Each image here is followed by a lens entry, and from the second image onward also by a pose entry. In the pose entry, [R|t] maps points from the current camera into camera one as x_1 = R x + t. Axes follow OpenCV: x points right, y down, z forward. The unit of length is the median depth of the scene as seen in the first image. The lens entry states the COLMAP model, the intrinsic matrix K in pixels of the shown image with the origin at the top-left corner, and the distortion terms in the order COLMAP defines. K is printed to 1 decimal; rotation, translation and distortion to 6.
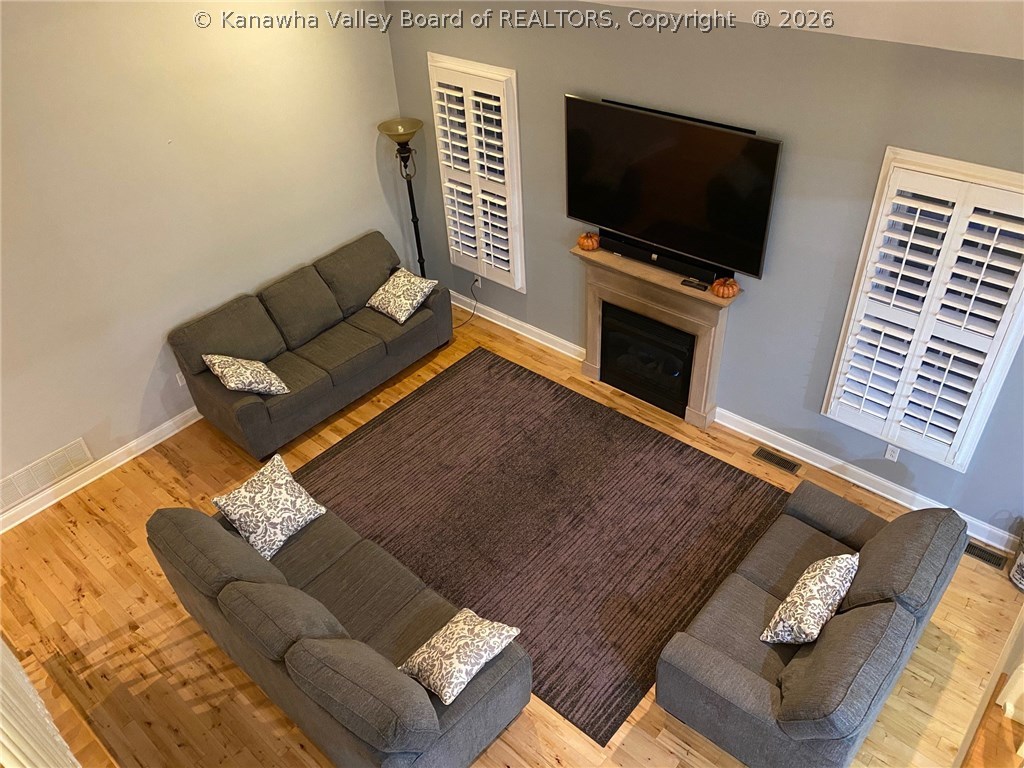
lens RADIAL K [[795.7, 0, 512.0], [0, 795.7, 384.0], [0, 0, 1]] dist [0.104774, -0.000818]
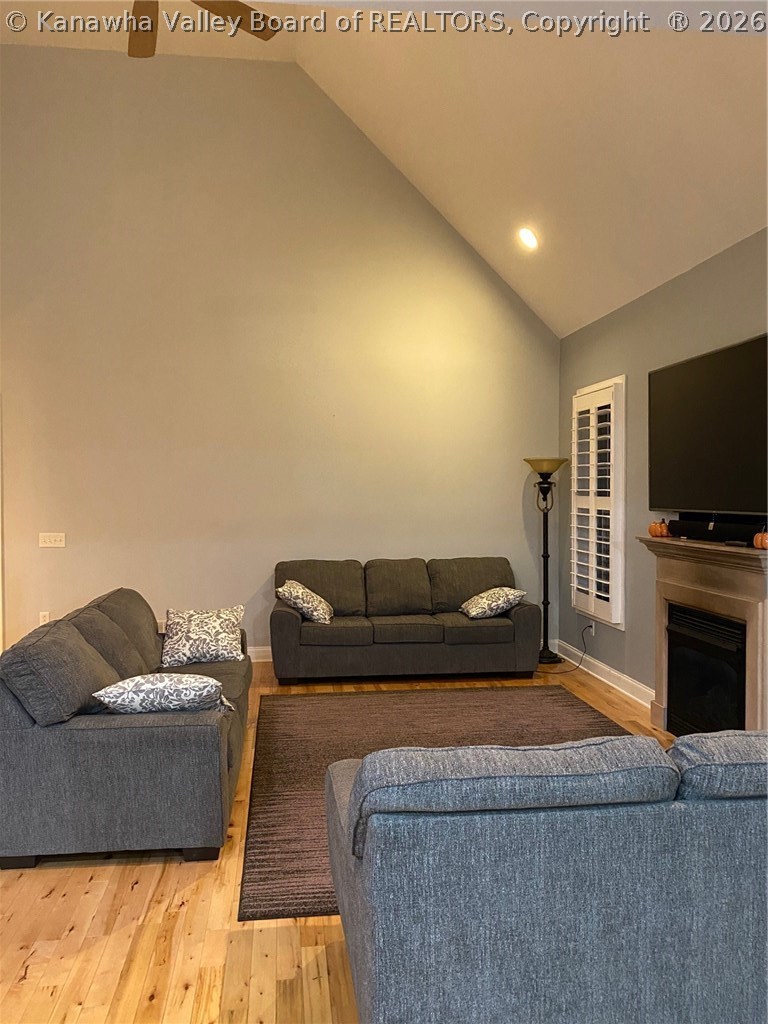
lens RADIAL K [[795.7, 0, 382.4], [0, 795.7, 494.6], [0, 0, 1]] dist [0.104774, -0.000818]
pose [[0.750429, 0.055286, -0.658634, 0.407220], [-0.437613, 0.788353, -0.432429, 0.271076], [0.495329, 0.612734, 0.615797, 0.287792]]
